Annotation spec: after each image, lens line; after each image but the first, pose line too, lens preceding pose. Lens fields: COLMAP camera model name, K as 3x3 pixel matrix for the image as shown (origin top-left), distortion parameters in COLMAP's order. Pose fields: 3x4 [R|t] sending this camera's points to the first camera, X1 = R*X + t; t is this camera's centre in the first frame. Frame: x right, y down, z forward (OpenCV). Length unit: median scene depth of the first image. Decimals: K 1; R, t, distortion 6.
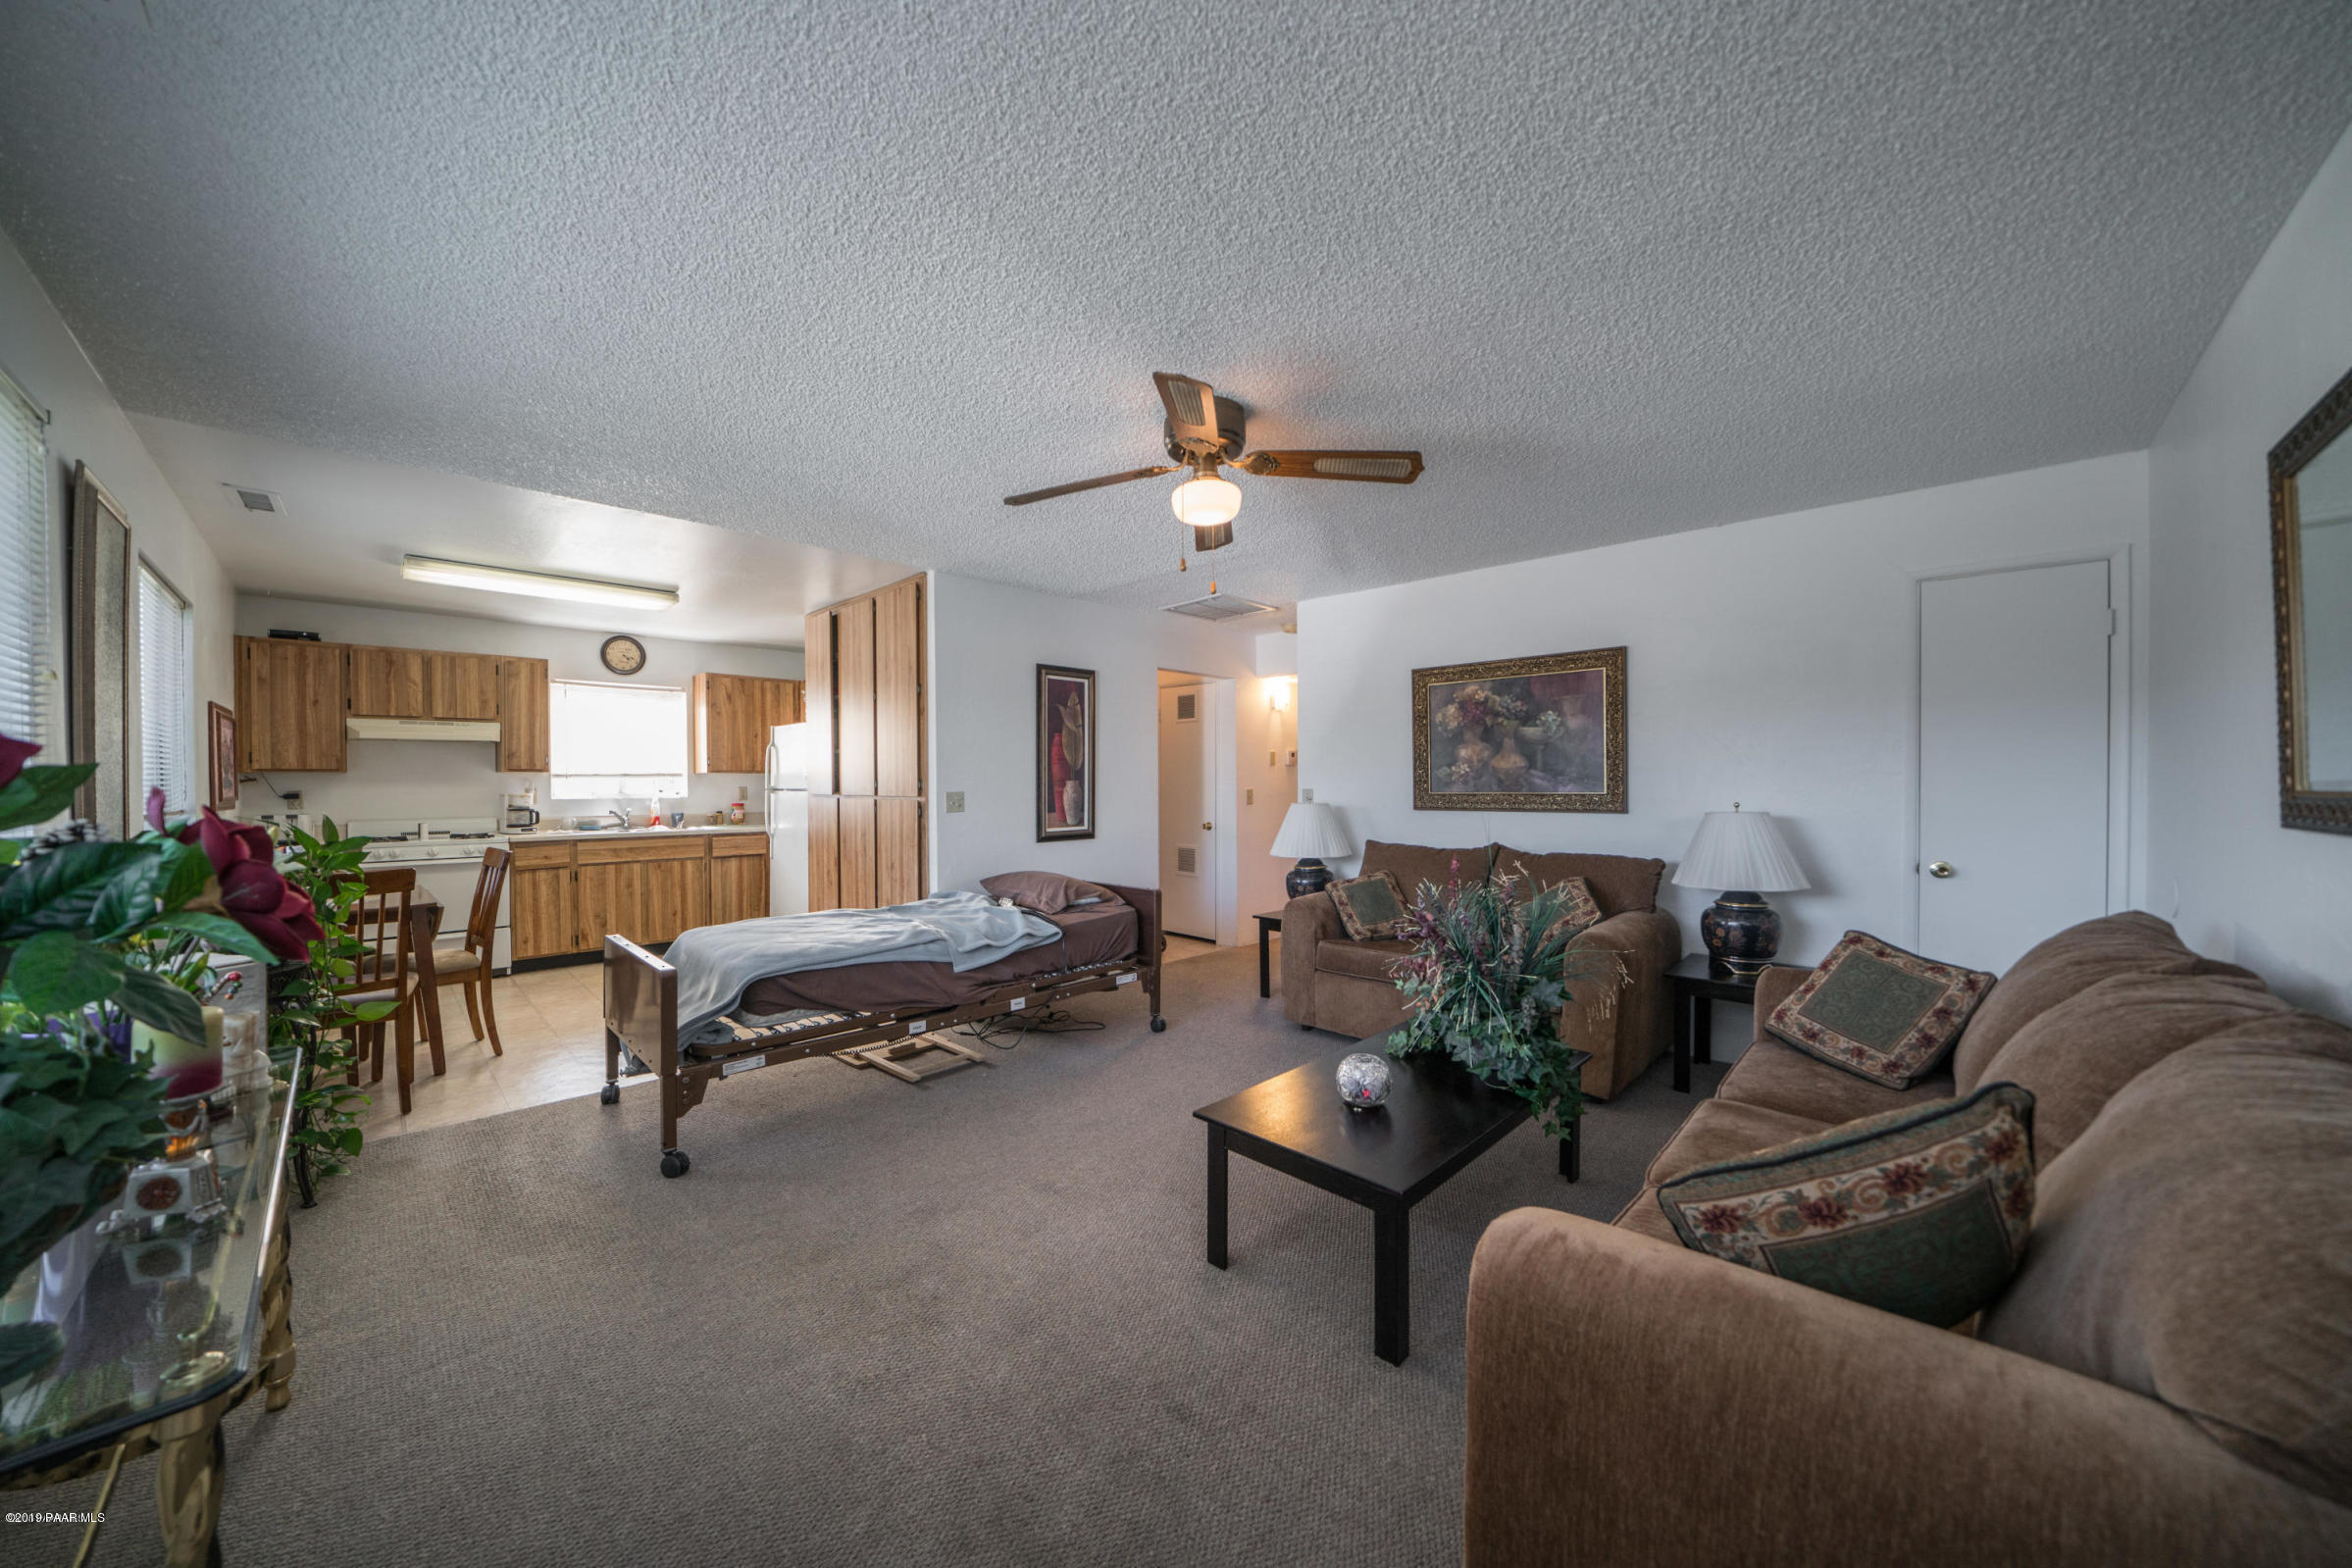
lens RADIAL K [[812.0, 0, 1166.6], [0, 812.0, 790.2], [0, 0, 1]] dist [-0.018972, -0.000095]
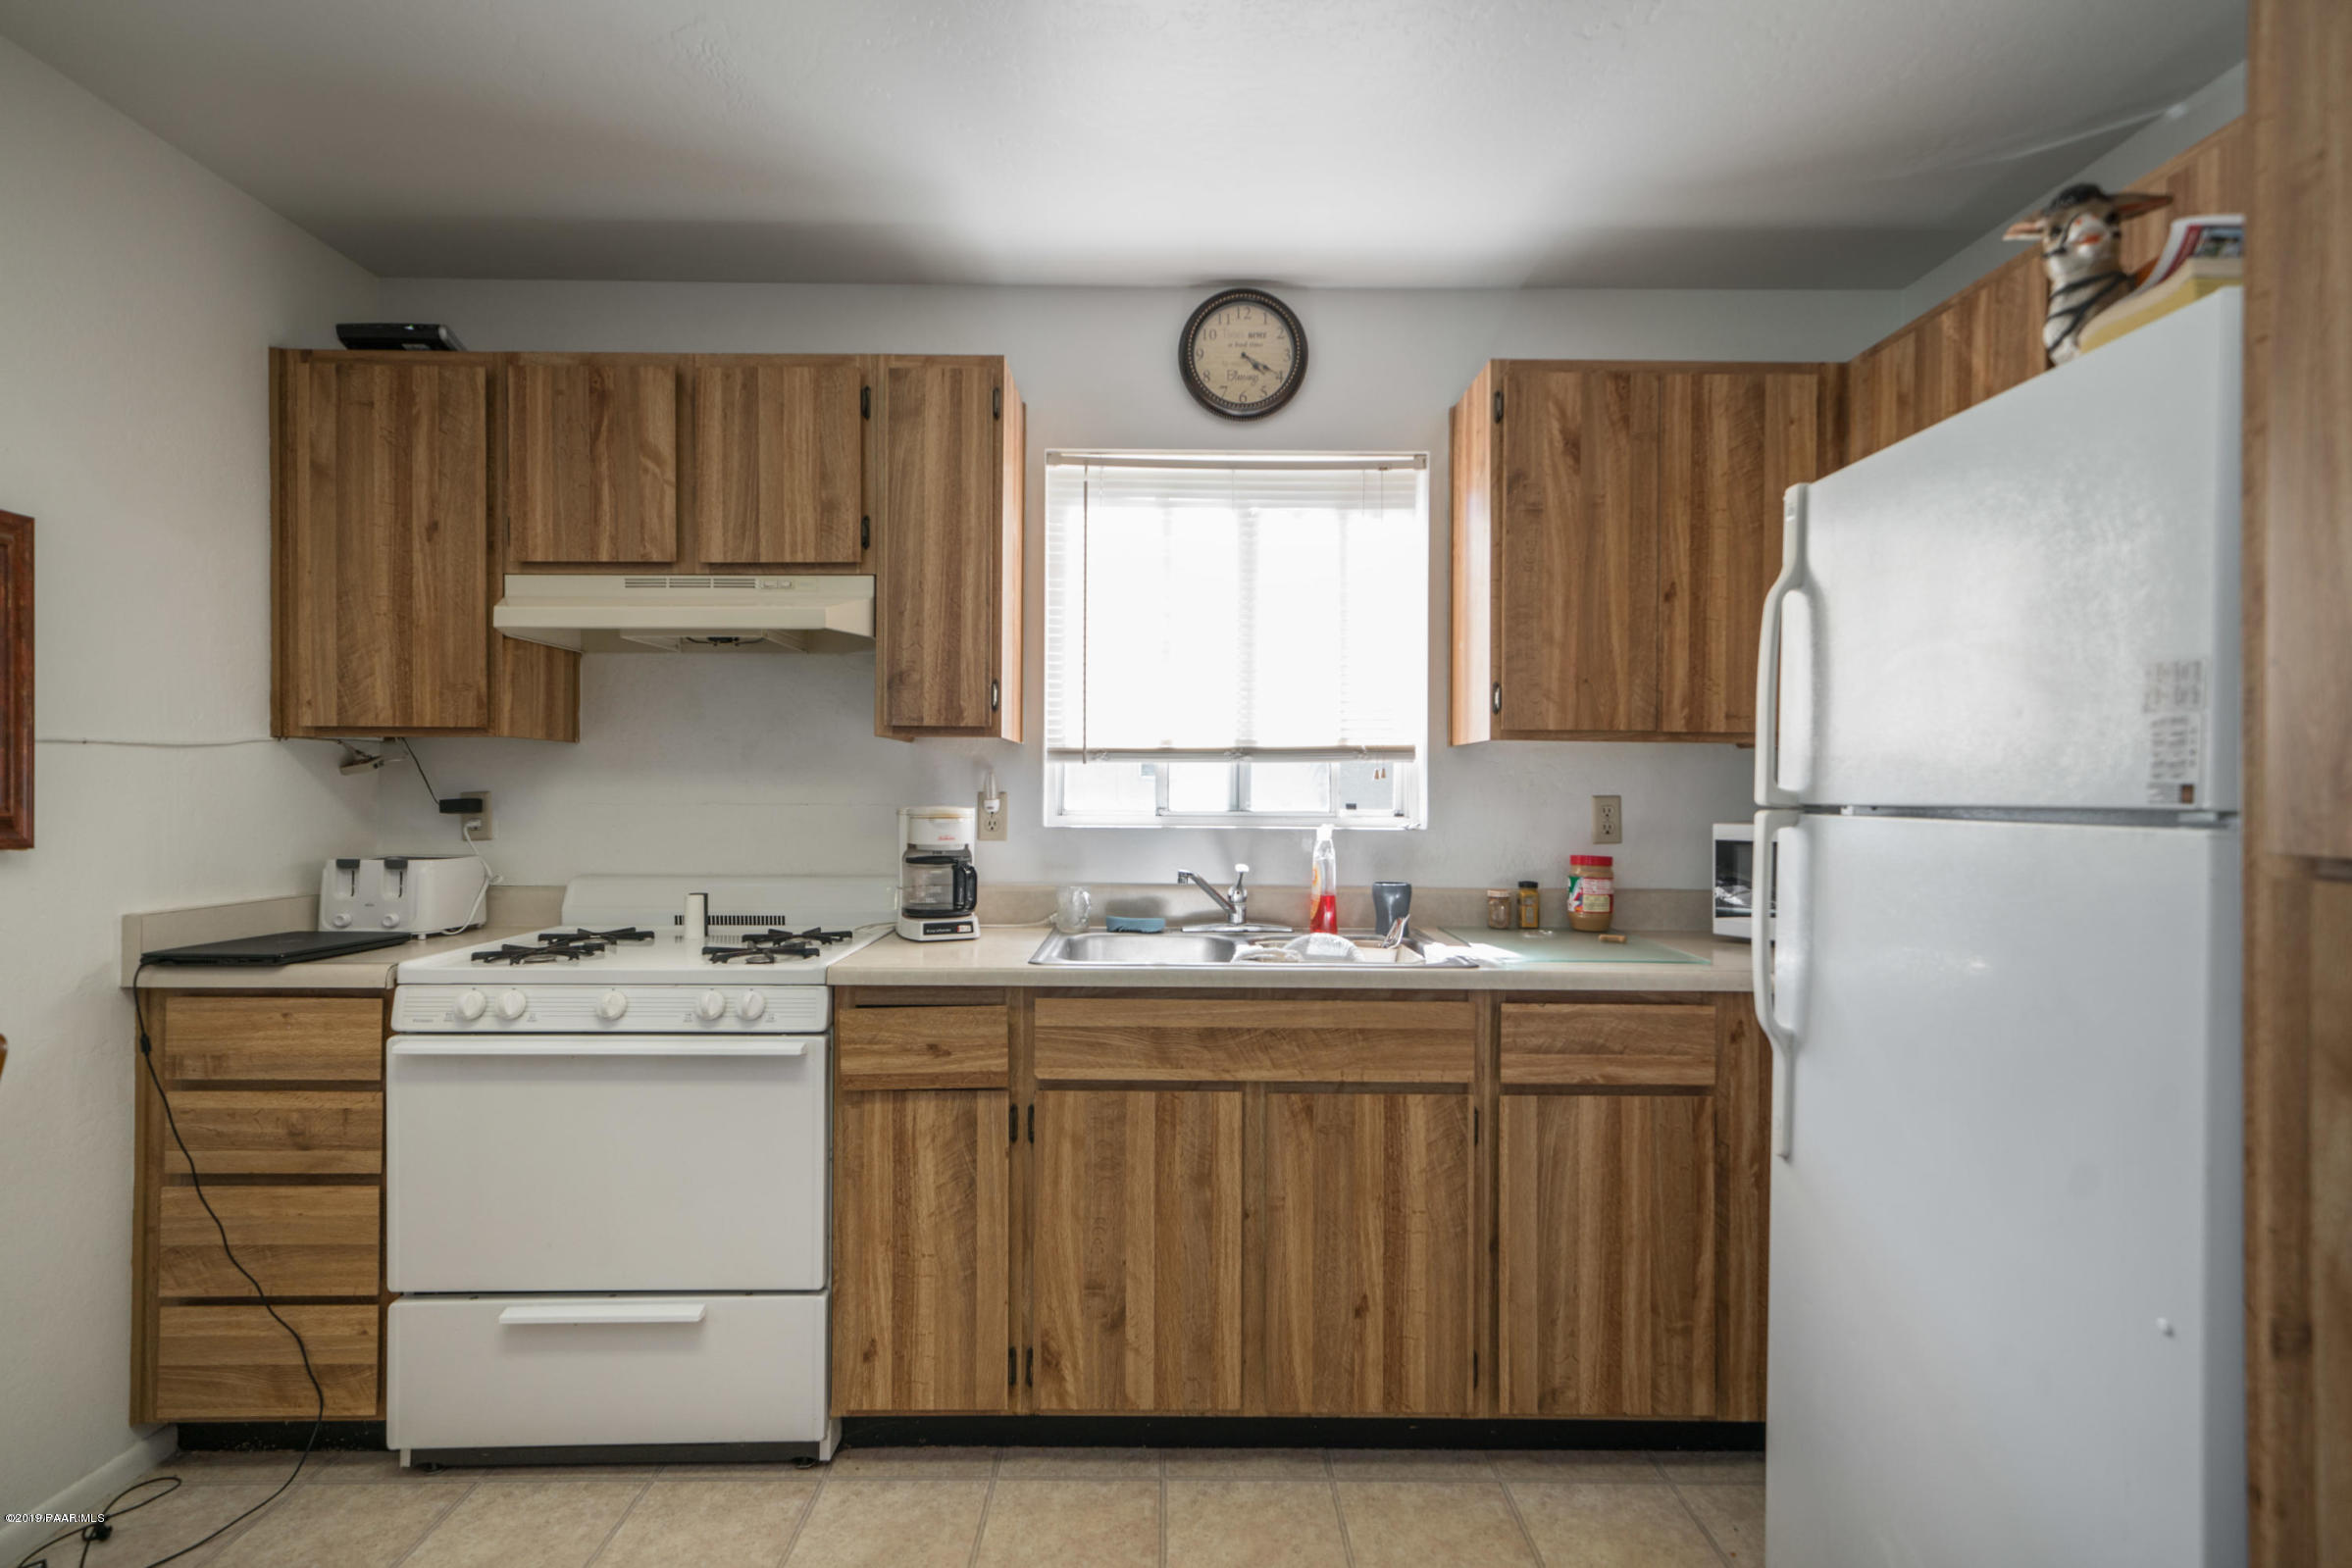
lens RADIAL K [[1160.1, 0, 1172.7], [0, 1160.1, 790.5], [0, 0, 1]] dist [0.015370, 0.000053]
pose [[0.705773, 0.007273, -0.708401, -0.426682], [-0.015742, 0.999861, -0.005419, -0.001388], [0.708263, 0.014977, 0.705790, 0.752208]]
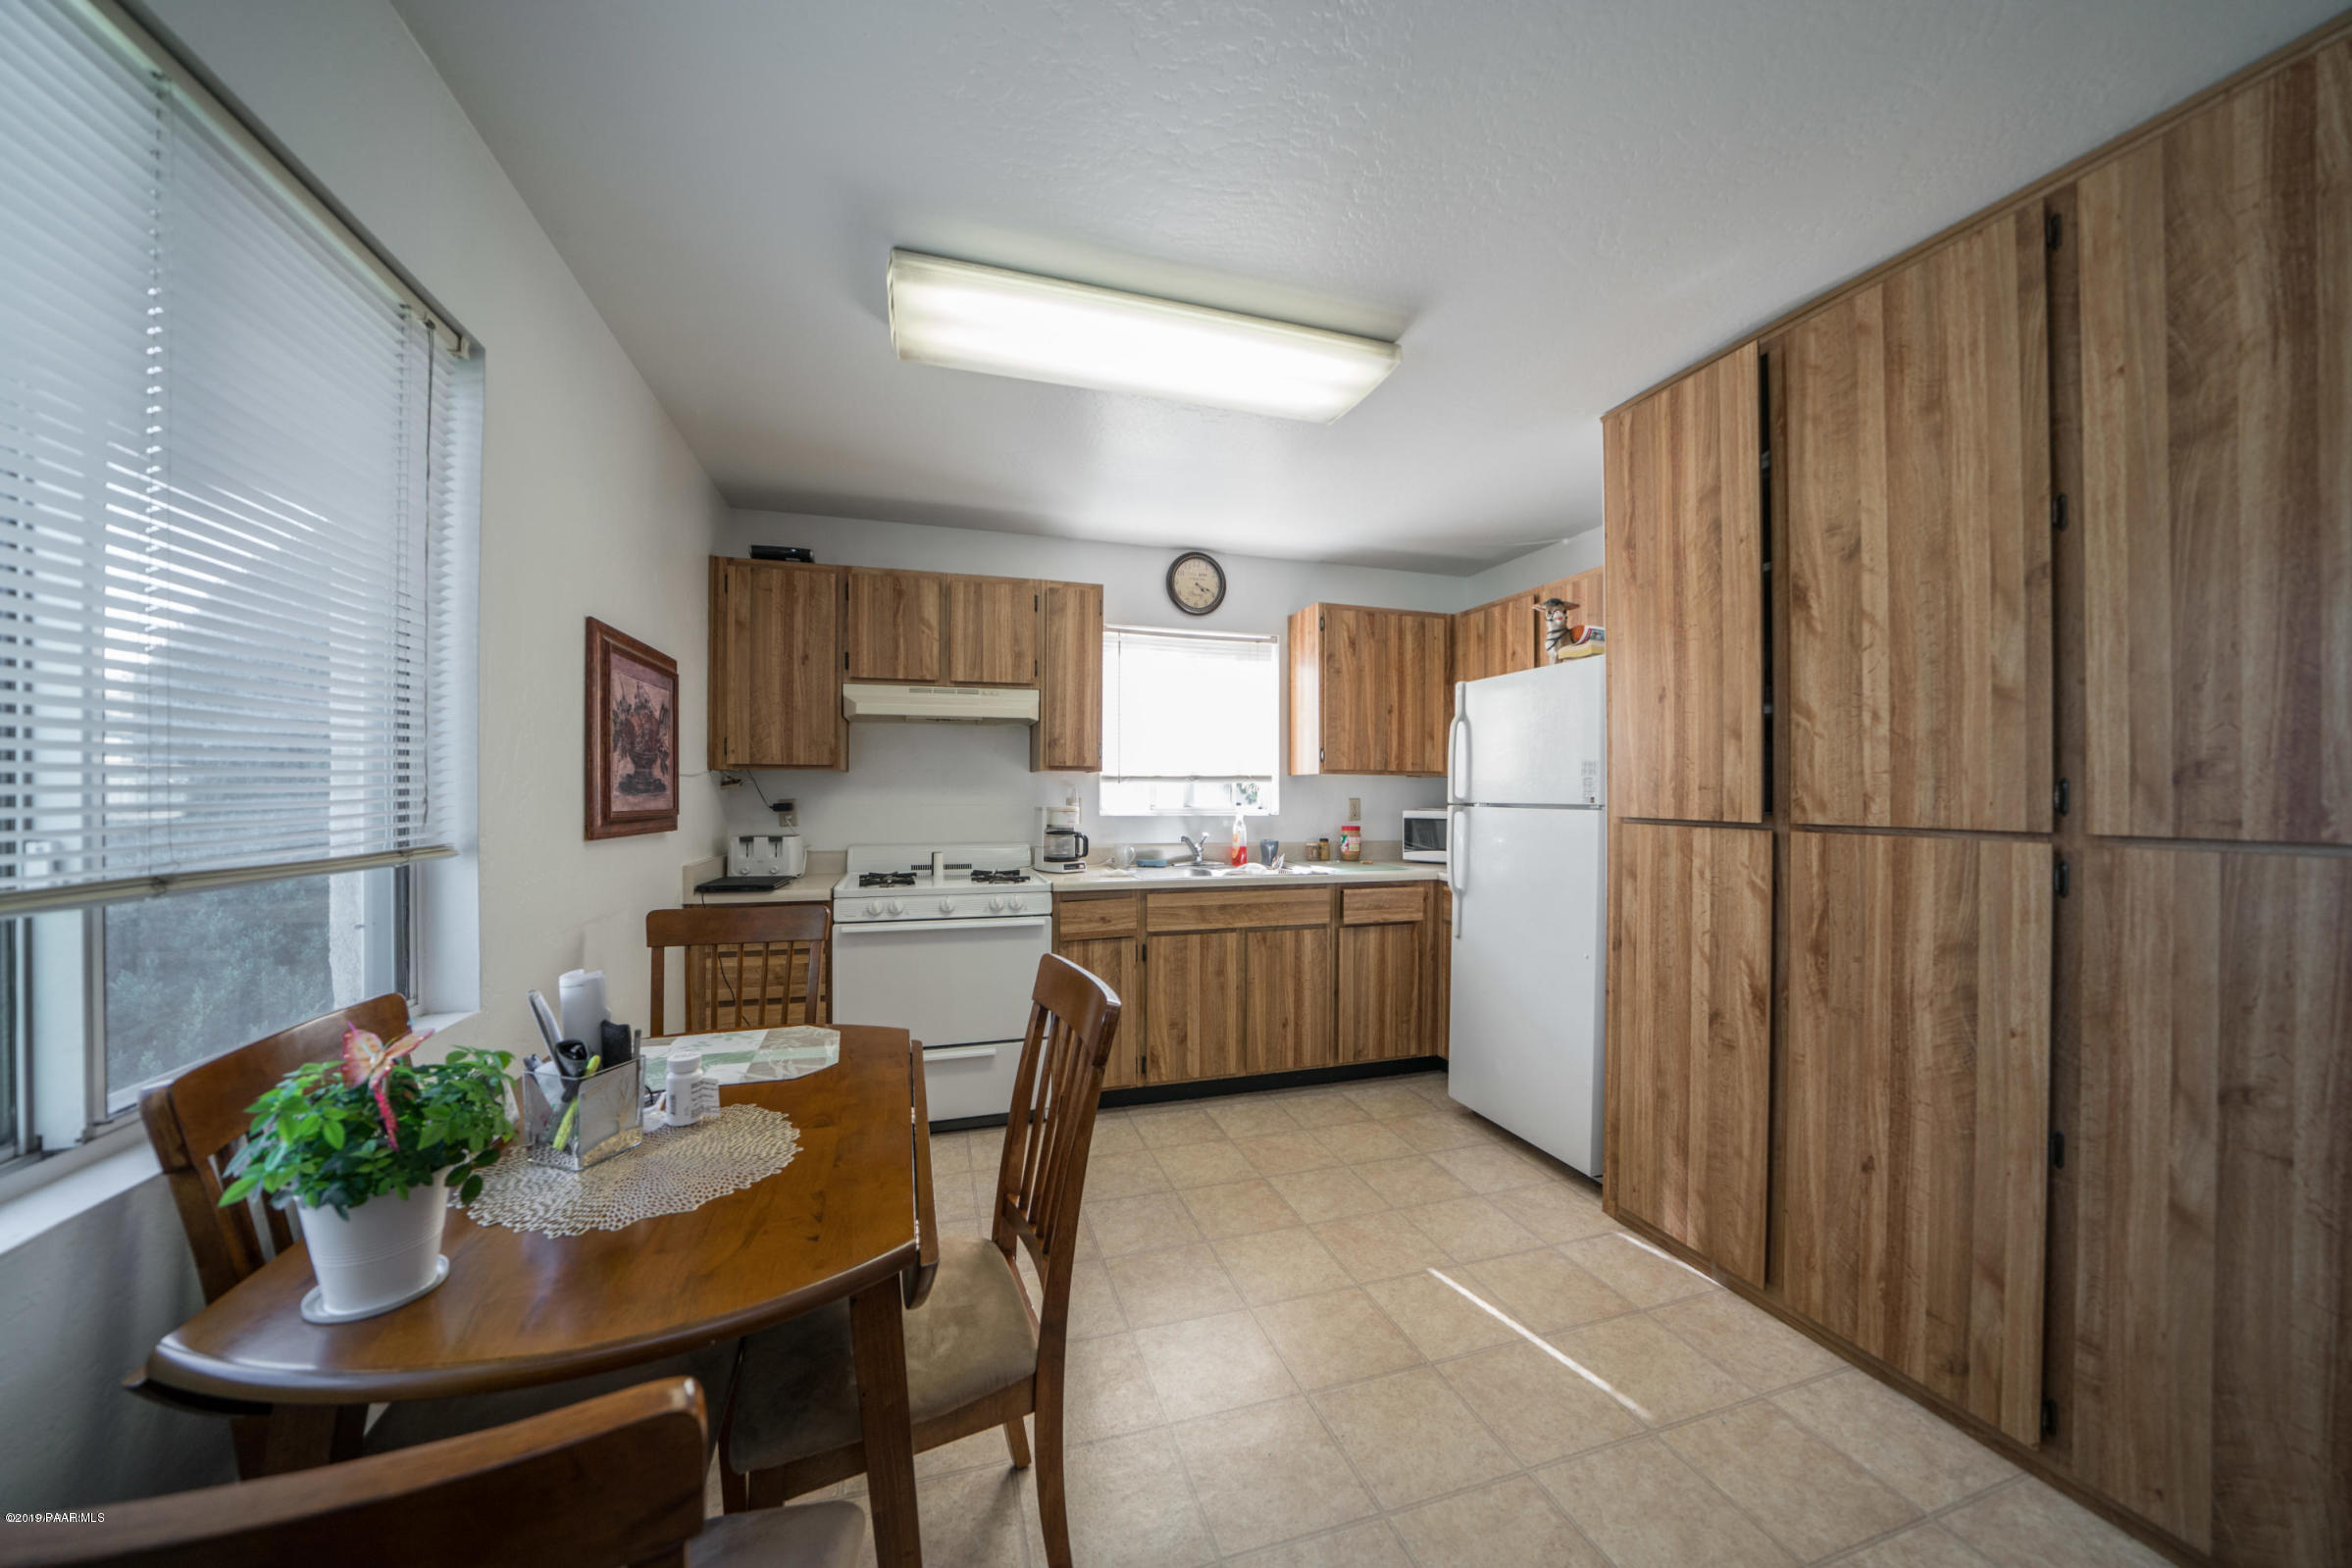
lens RADIAL K [[819.4, 0, 1178.1], [0, 819.4, 791.4], [0, 0, 1]] dist [-0.028748, 0.004351]
pose [[0.883500, 0.005917, -0.468393, -0.436869], [-0.011702, 0.999887, -0.009441, -0.002331], [0.468284, 0.013822, 0.883470, 0.490485]]
